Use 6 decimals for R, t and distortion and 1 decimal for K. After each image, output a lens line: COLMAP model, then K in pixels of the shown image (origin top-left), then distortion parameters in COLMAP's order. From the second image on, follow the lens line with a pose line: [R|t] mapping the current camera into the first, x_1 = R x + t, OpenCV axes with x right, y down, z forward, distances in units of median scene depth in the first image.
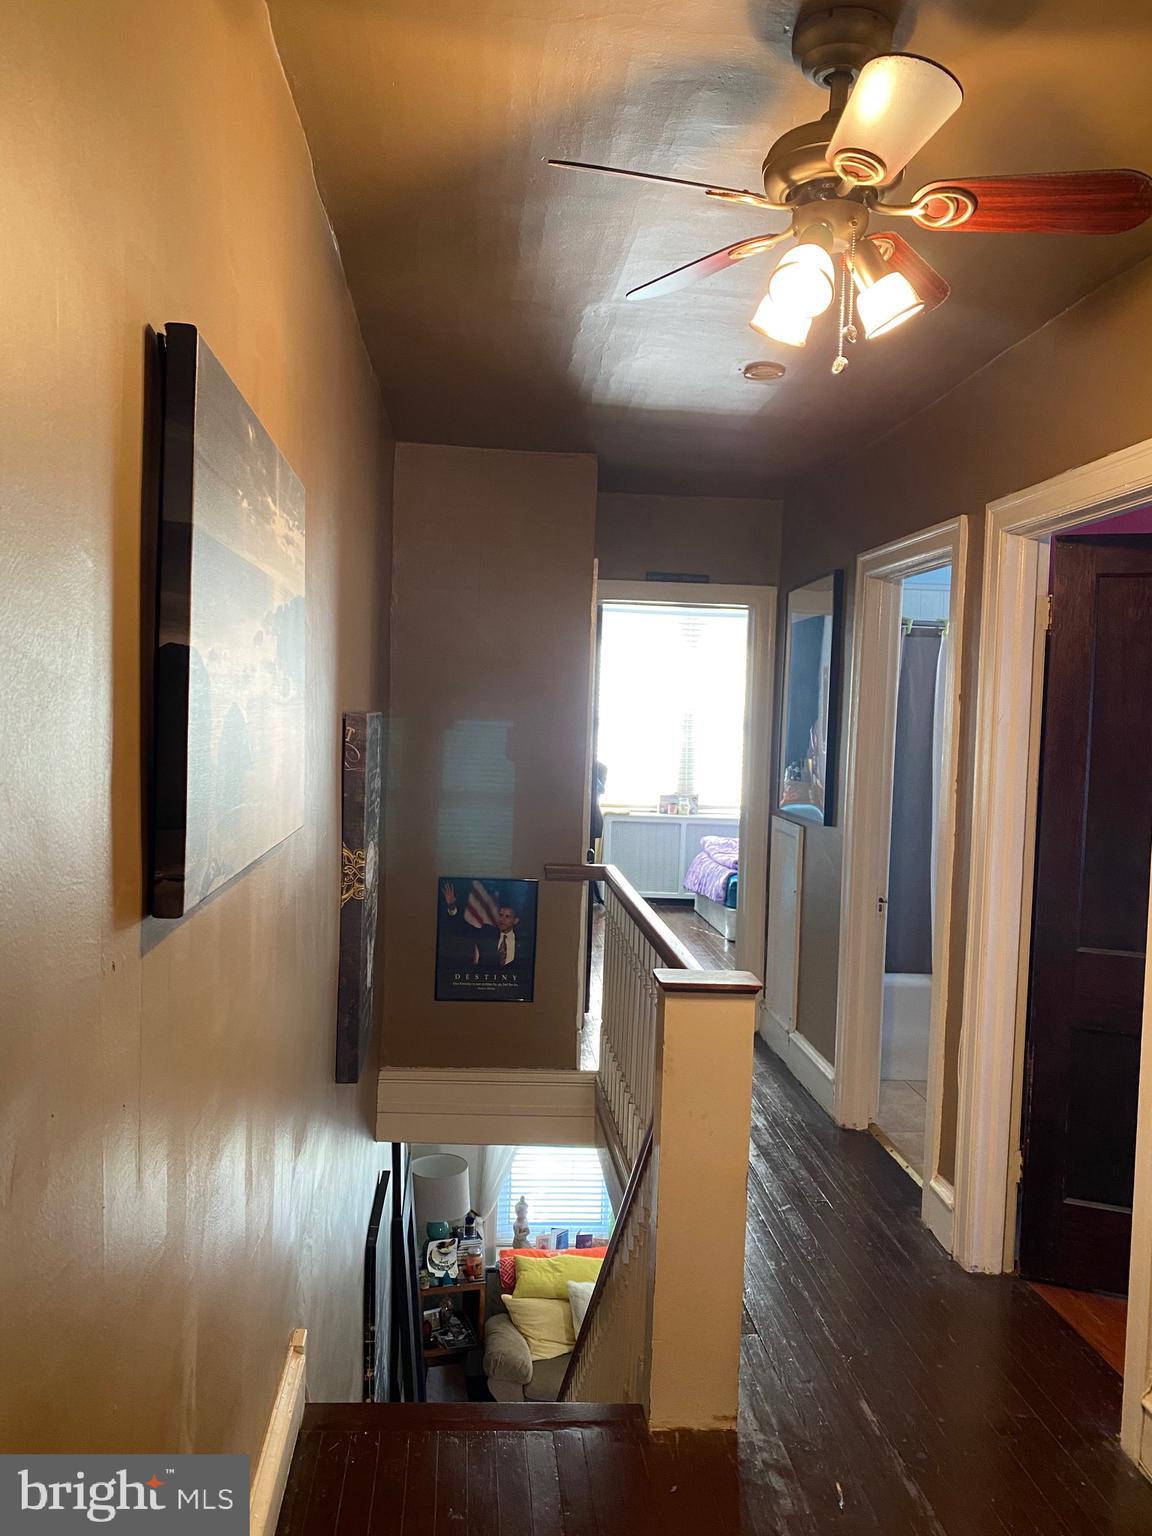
lens RADIAL K [[1173.1, 0, 562.0], [0, 1173.1, 768.8], [0, 0, 1]] dist [0.128943, -0.266644]
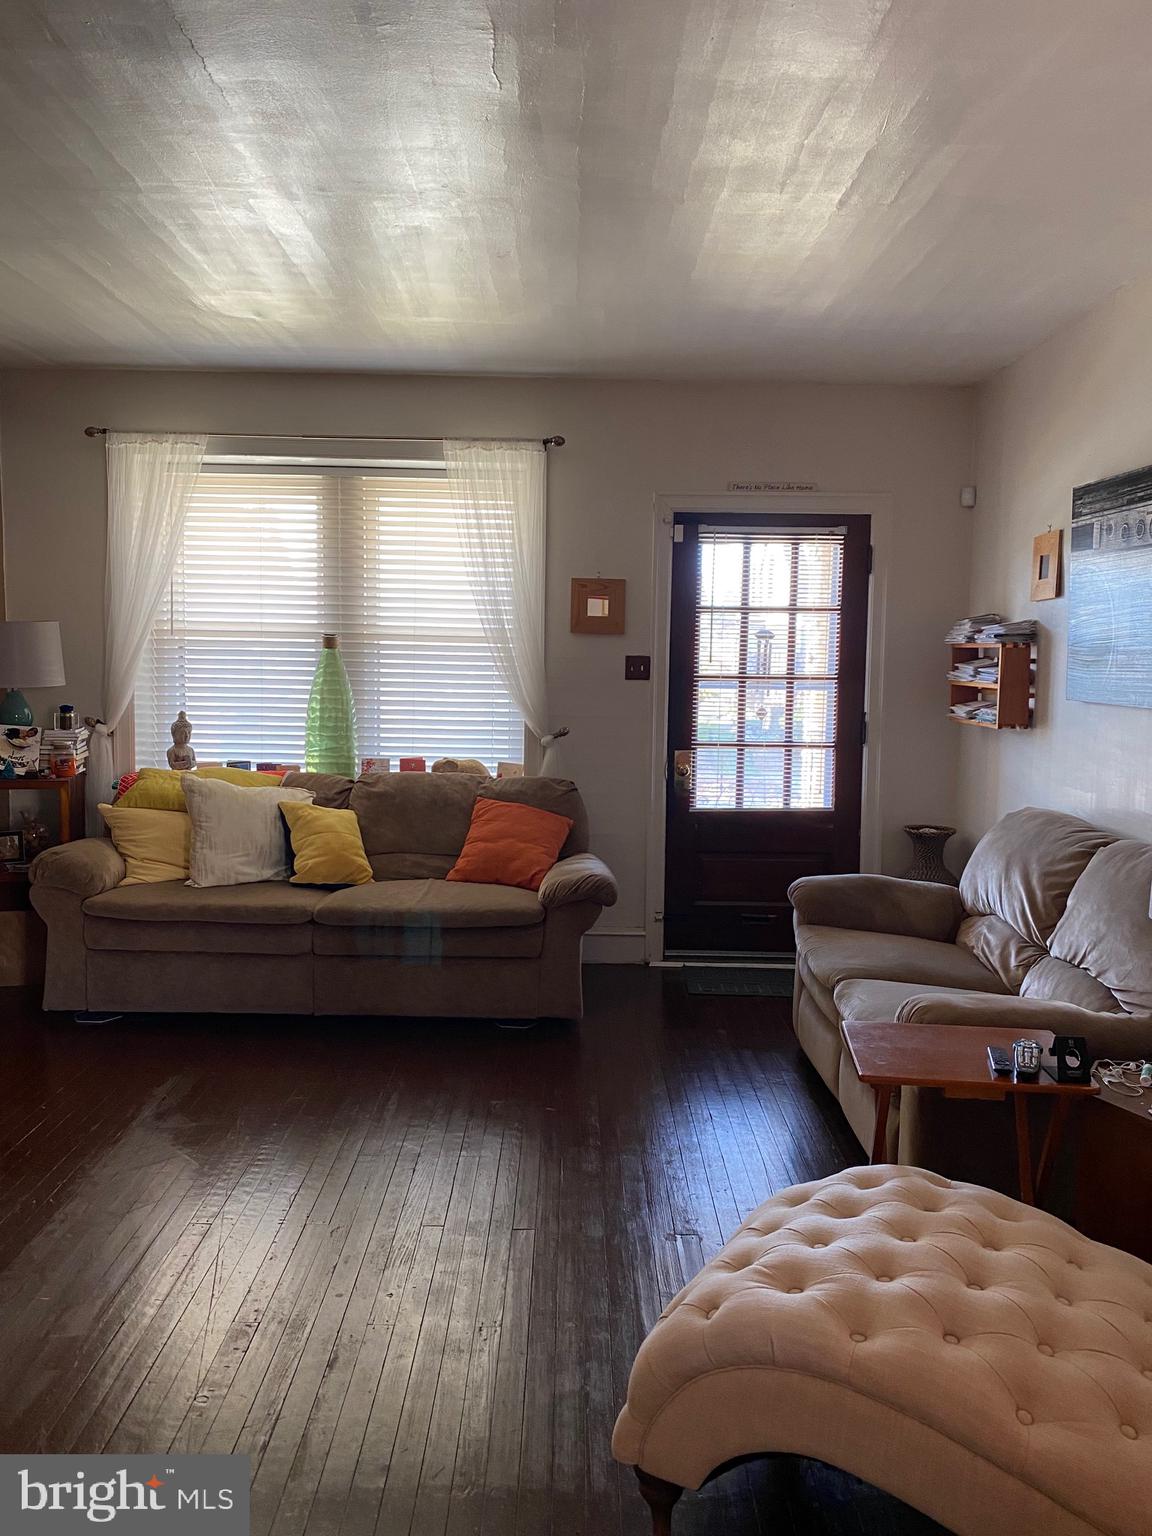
lens RADIAL K [[1161.9, 0, 574.9], [0, 1161.9, 756.1], [0, 0, 1]] dist [0.074251, -0.110049]
pose [[0.997313, -0.010133, -0.072559, 0.255205], [0.013205, 0.999031, 0.041985, 0.367638], [0.072063, -0.042830, 0.996480, 0.330199]]
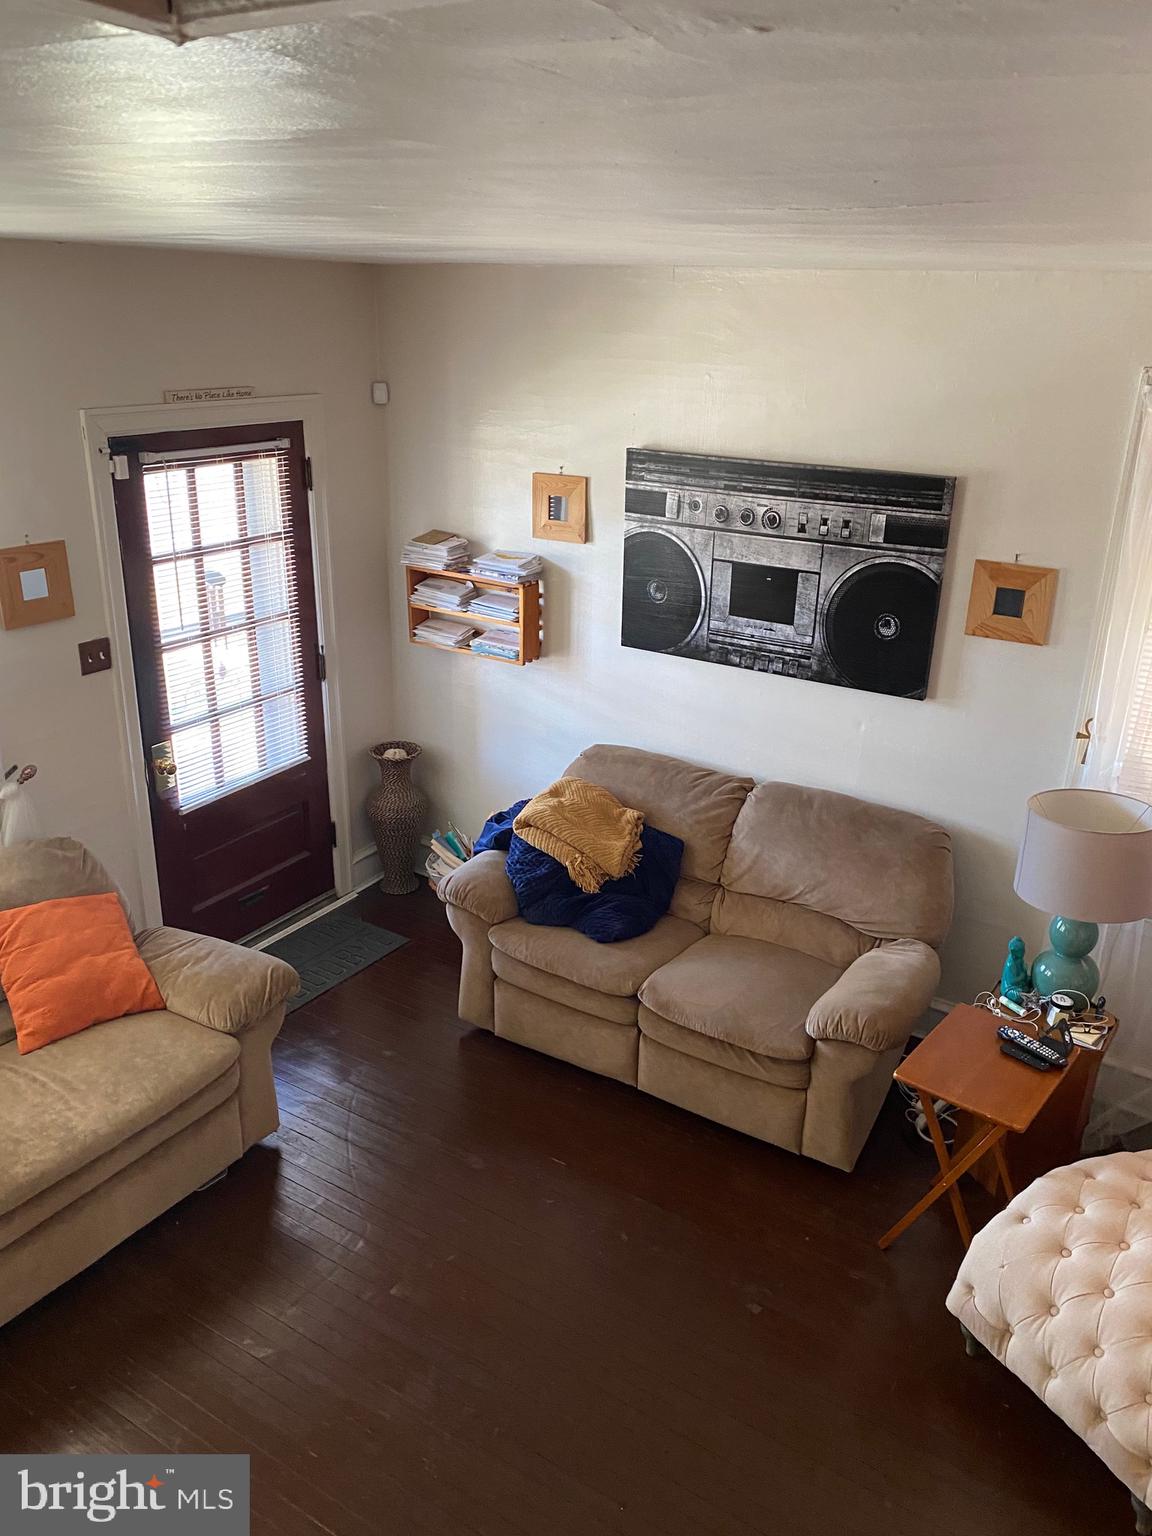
lens RADIAL K [[1173.1, 0, 562.0], [0, 1173.1, 768.8], [0, 0, 1]] dist [0.128943, -0.266644]
pose [[0.603177, -0.310173, 0.734826, -0.031081], [0.036862, 0.931145, 0.362781, 0.209574], [-0.796755, -0.191734, 0.573079, 0.554829]]
